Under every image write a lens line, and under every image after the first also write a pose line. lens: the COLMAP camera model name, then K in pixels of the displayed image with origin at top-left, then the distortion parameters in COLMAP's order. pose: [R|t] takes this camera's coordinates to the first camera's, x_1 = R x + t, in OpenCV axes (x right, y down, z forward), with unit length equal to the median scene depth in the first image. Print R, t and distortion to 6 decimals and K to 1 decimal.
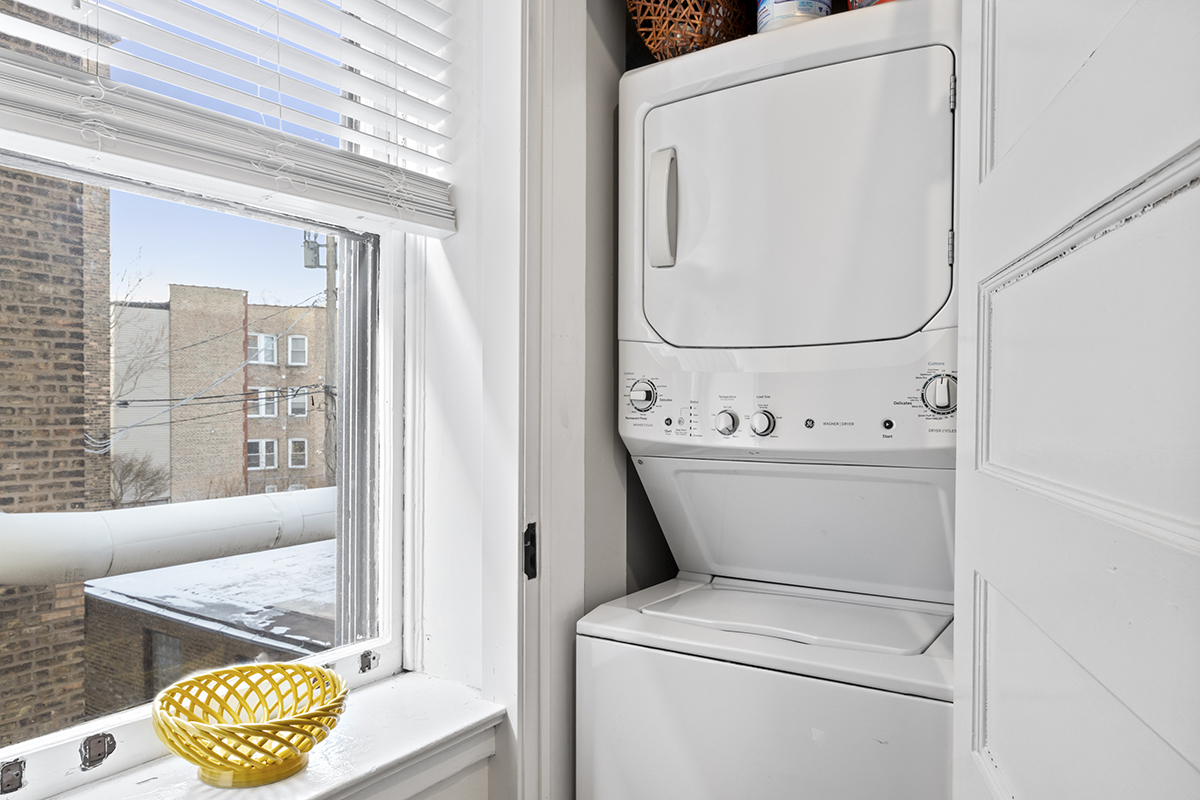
lens RADIAL K [[822.5, 0, 593.6], [0, 822.5, 415.0], [0, 0, 1]] dist [0.008767, -0.005442]
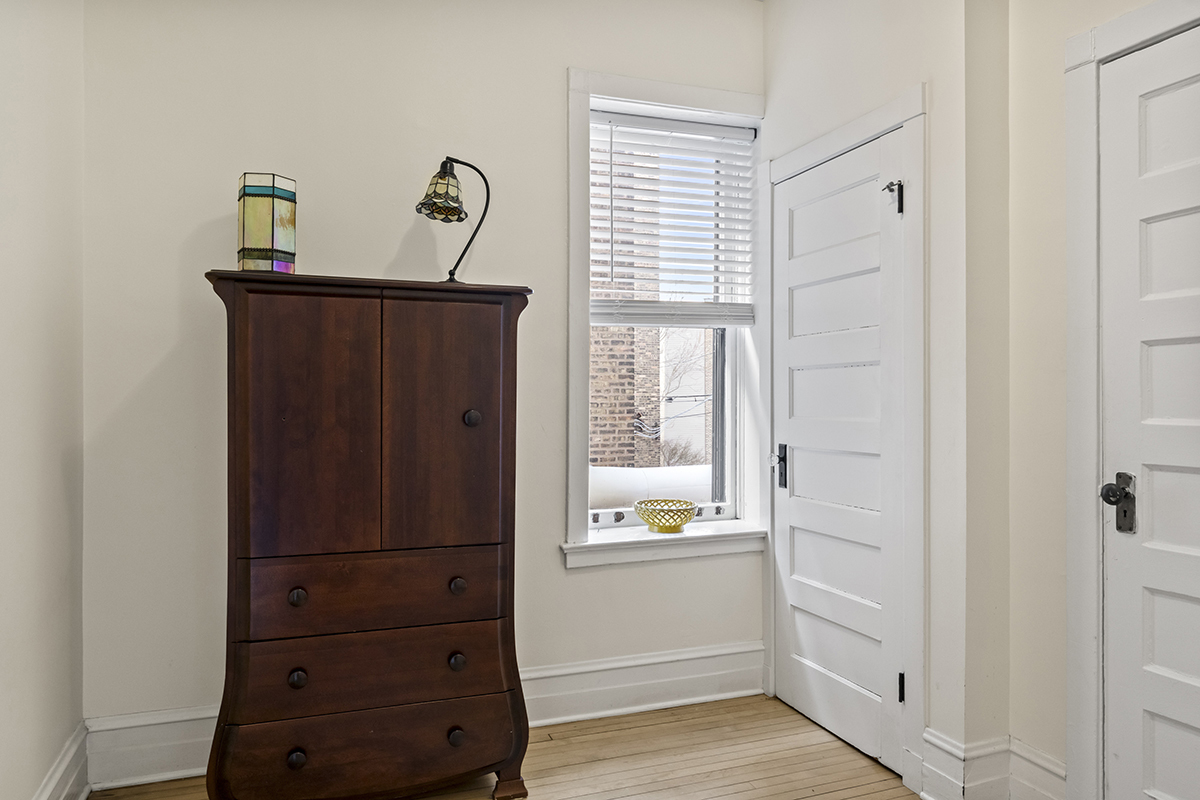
lens RADIAL K [[822.5, 0, 599.5], [0, 822.5, 399.7], [0, 0, 1]] dist [0.008767, -0.005442]
pose [[0.818869, -0.004720, -0.573961, 0.227074], [-0.001755, 0.999941, -0.010727, 0.002203], [0.573978, 0.009792, 0.818812, -0.320662]]
